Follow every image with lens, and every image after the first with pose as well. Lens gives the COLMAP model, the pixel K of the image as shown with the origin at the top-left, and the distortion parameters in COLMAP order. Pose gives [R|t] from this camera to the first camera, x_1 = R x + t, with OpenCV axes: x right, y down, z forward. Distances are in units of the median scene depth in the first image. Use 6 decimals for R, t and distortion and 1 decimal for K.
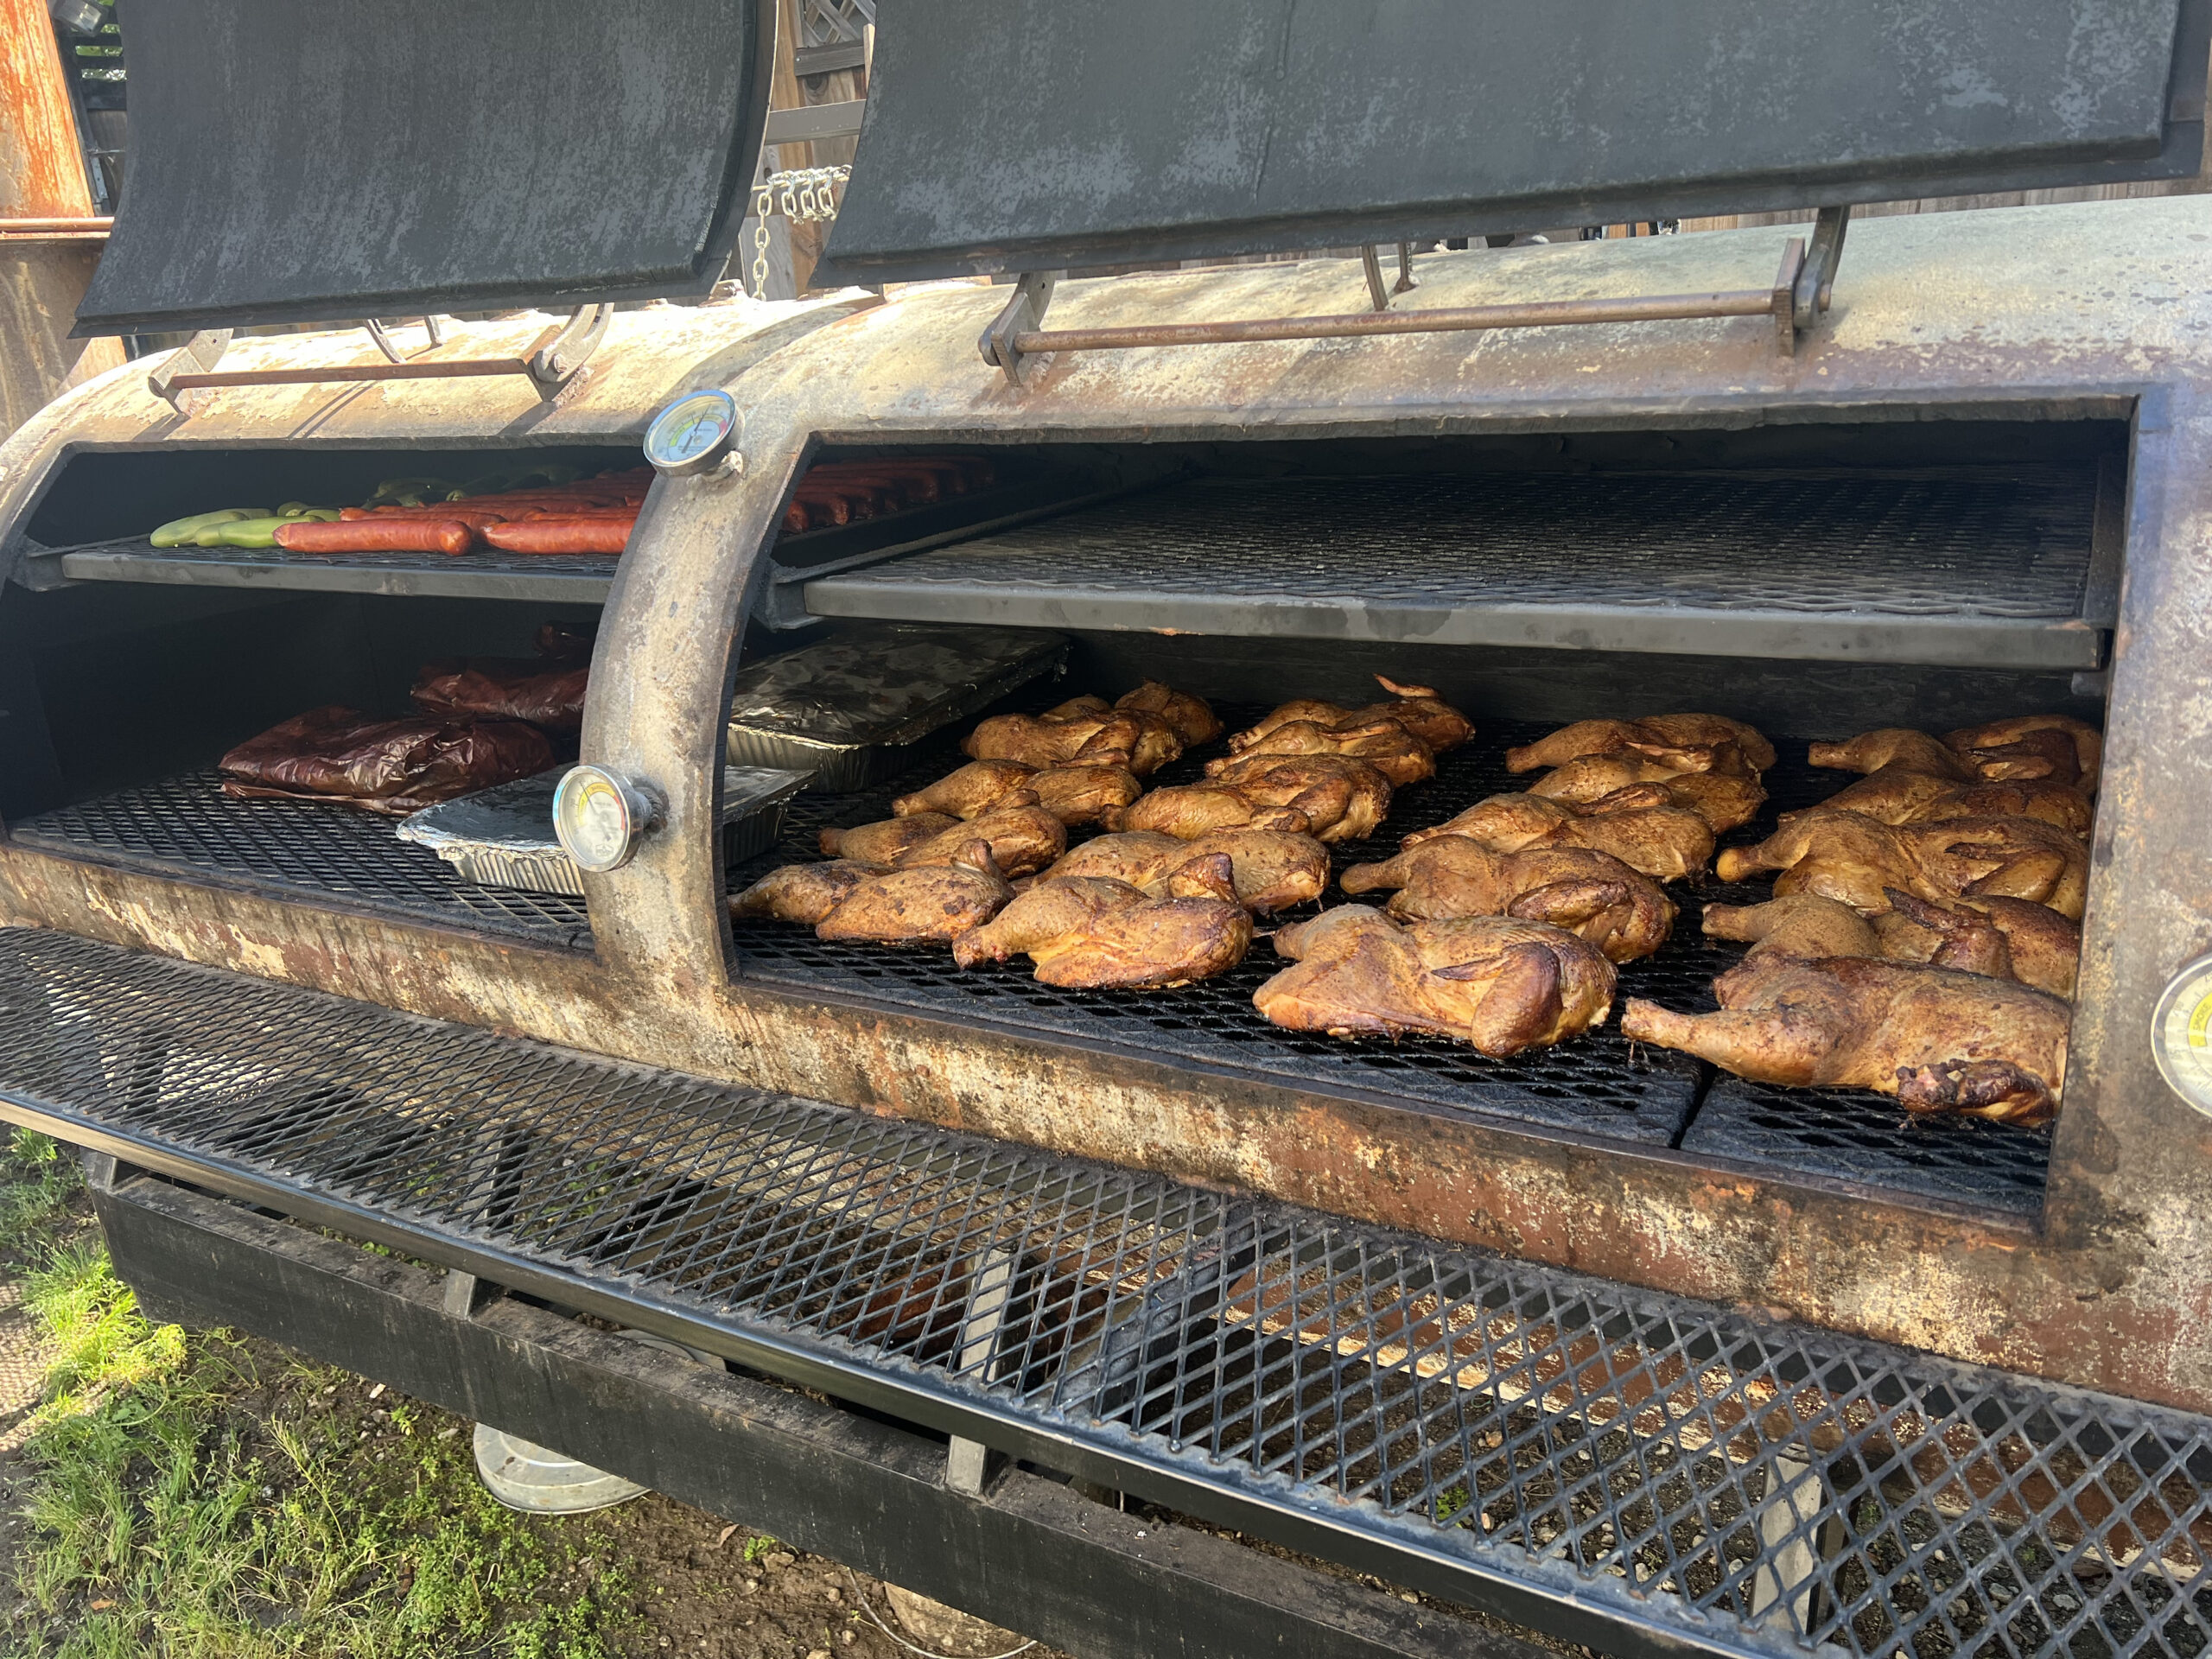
lens RADIAL K [[1680.3, 0, 1106.0], [0, 1680.3, 829.5], [0, 0, 1]] dist [0.039716, -0.000787]
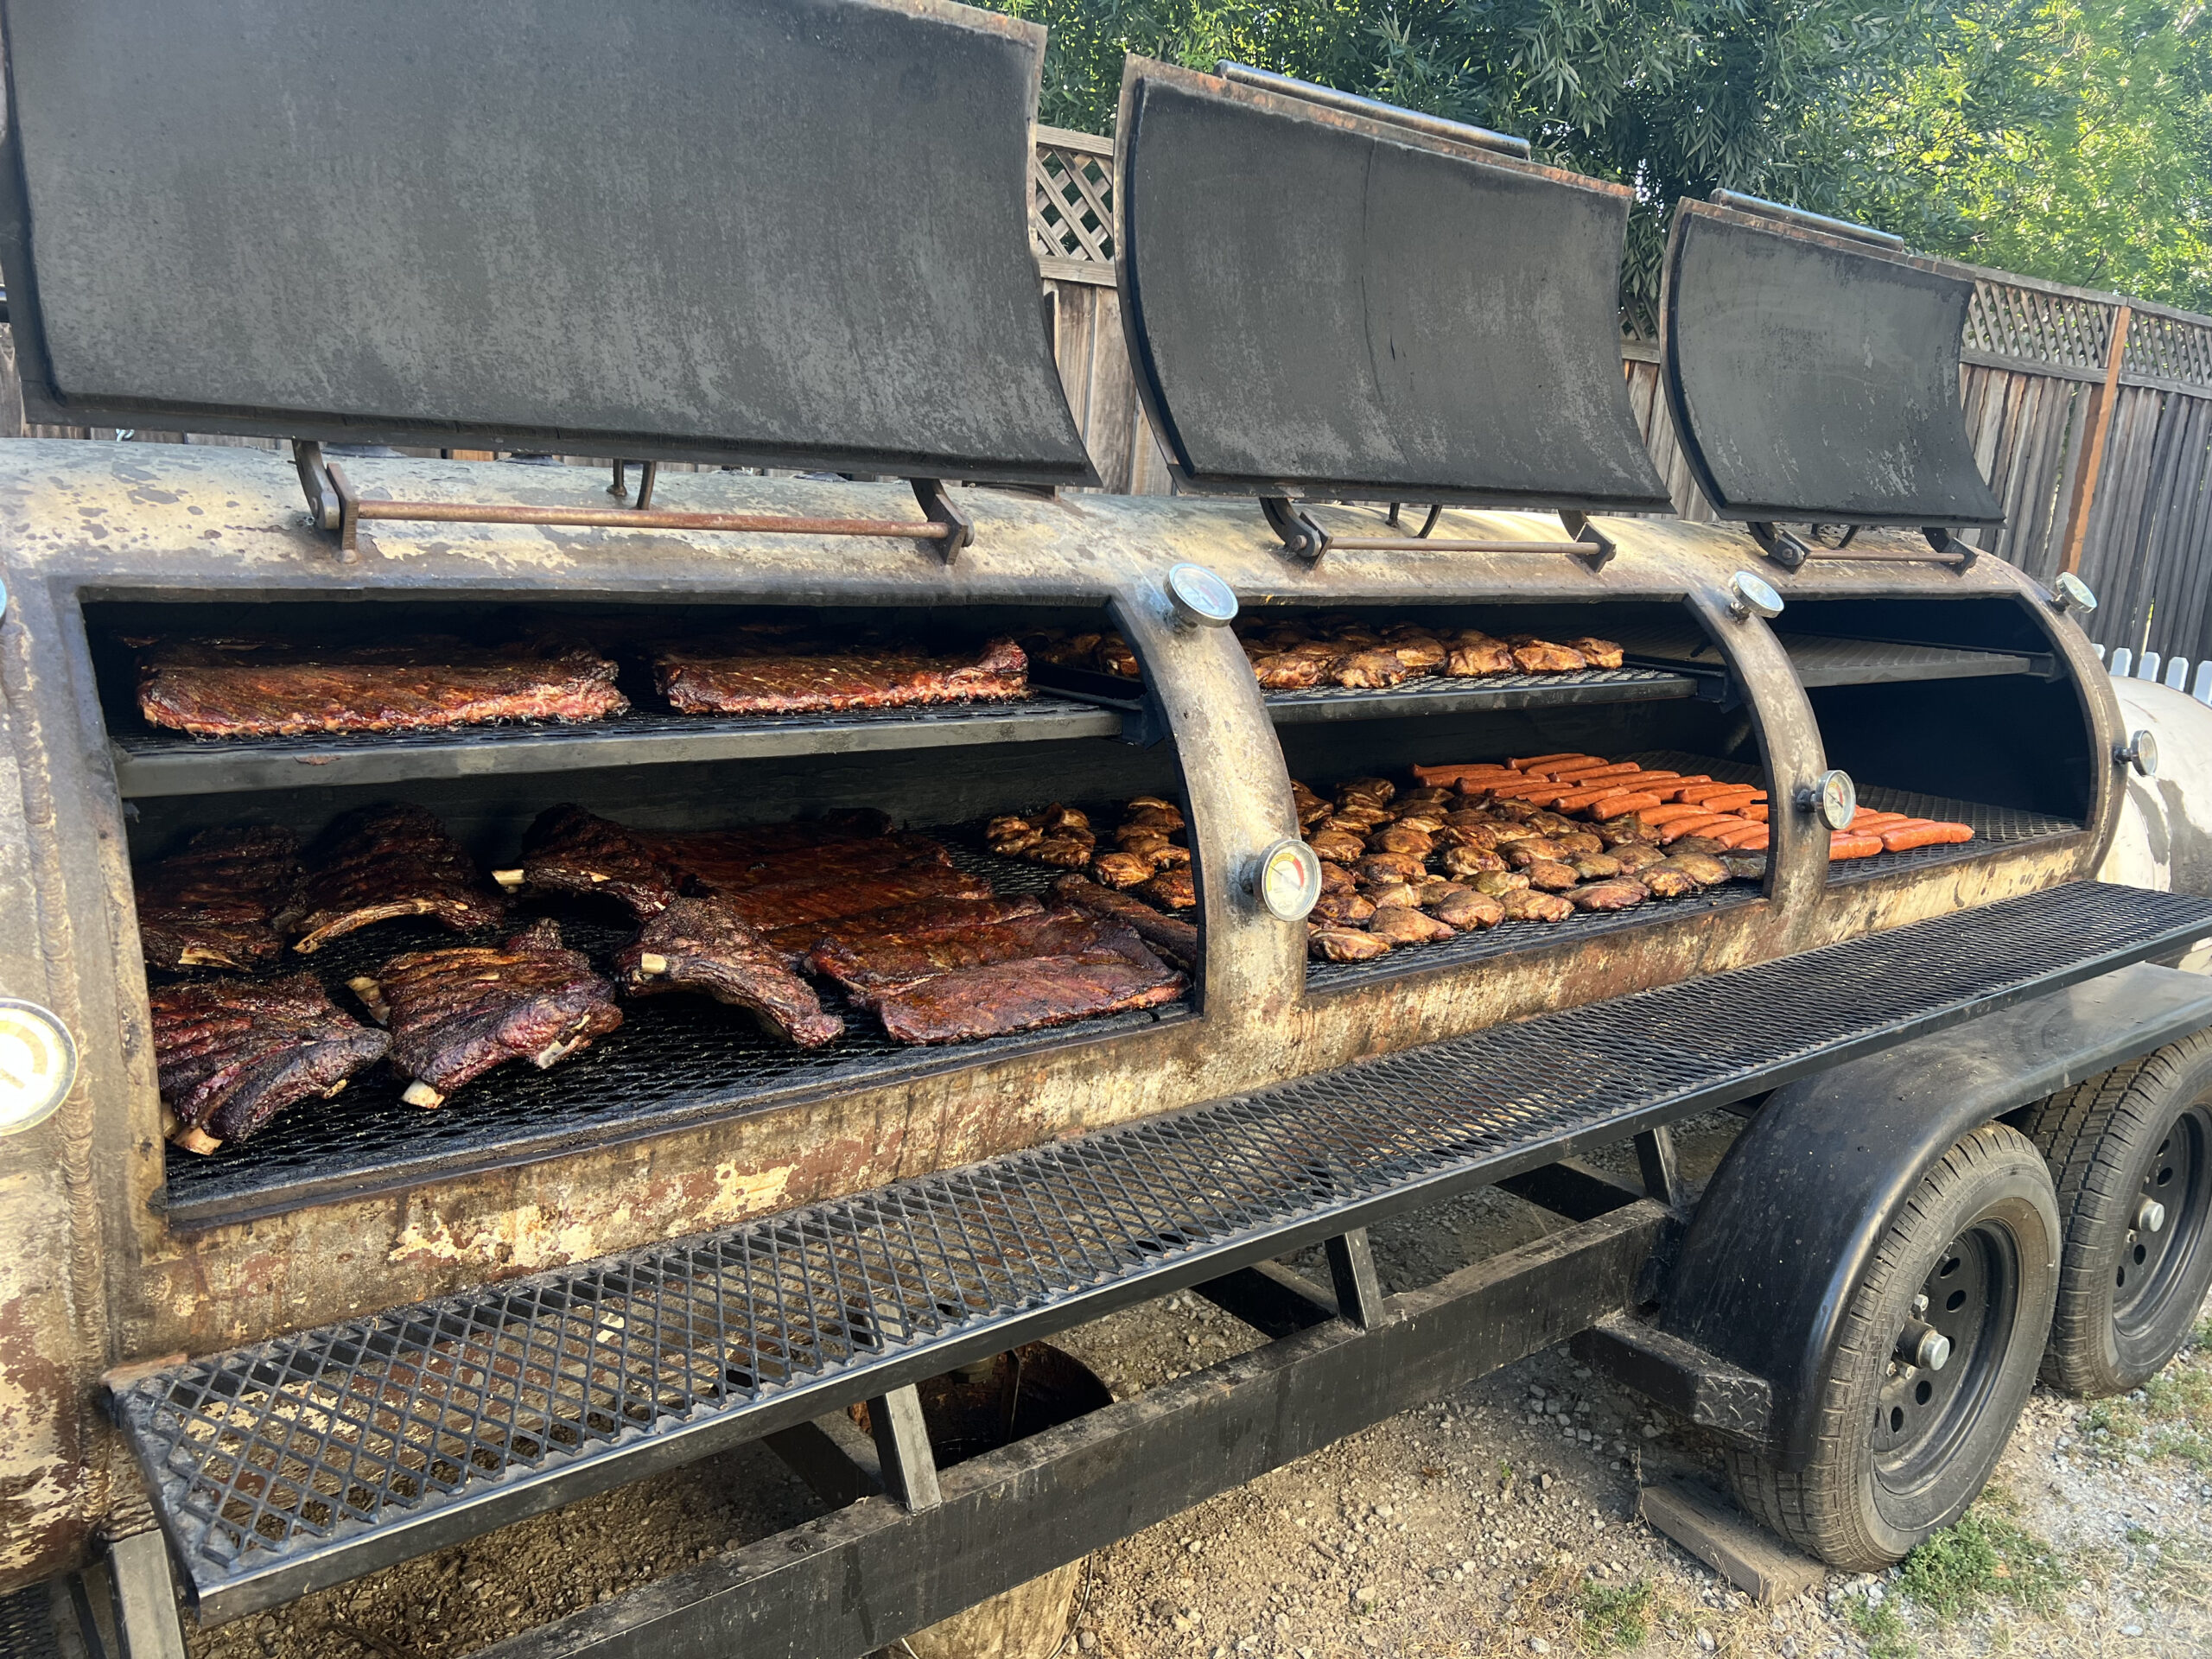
lens RADIAL K [[1680.3, 0, 1106.0], [0, 1680.3, 829.5], [0, 0, 1]] dist [0.039716, -0.000787]
pose [[0.356336, -0.094313, 0.929586, -1.464003], [0.218913, 0.975628, 0.015069, -0.088643], [-0.908351, 0.198129, 0.368298, 0.610497]]
